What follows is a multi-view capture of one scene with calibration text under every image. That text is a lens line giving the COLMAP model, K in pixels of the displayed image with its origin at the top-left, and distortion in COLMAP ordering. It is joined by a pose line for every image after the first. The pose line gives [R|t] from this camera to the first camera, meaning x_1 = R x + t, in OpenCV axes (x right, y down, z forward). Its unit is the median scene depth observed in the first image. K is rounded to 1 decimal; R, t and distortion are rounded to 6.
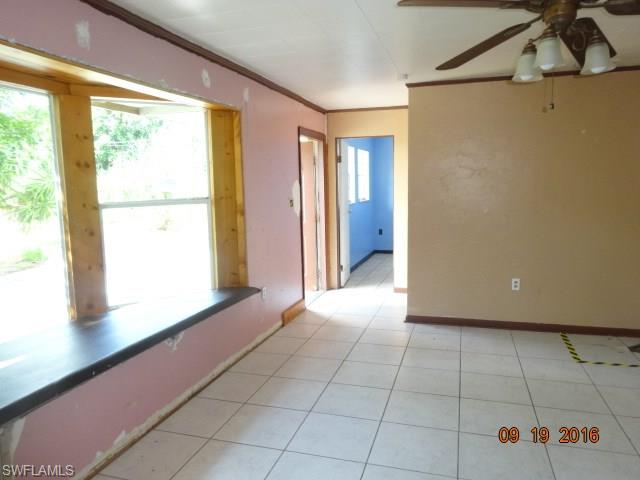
lens RADIAL K [[479.0, 0, 318.8], [0, 479.0, 236.5], [0, 0, 1]] dist [0.000348, 0.005670]
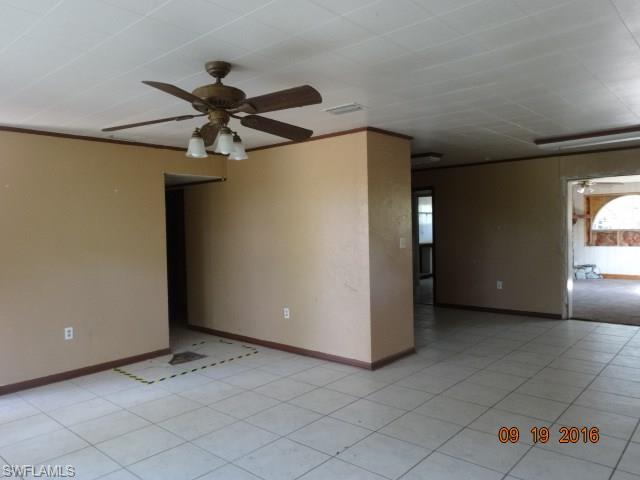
lens RADIAL K [[479.0, 0, 317.1], [0, 479.0, 241.6], [0, 0, 1]] dist [0.000348, 0.005670]
pose [[0.409185, -0.018418, 0.912266, -0.332494], [0.112231, 0.993220, -0.030287, -0.004569], [-0.905523, 0.114778, 0.408478, 0.089066]]
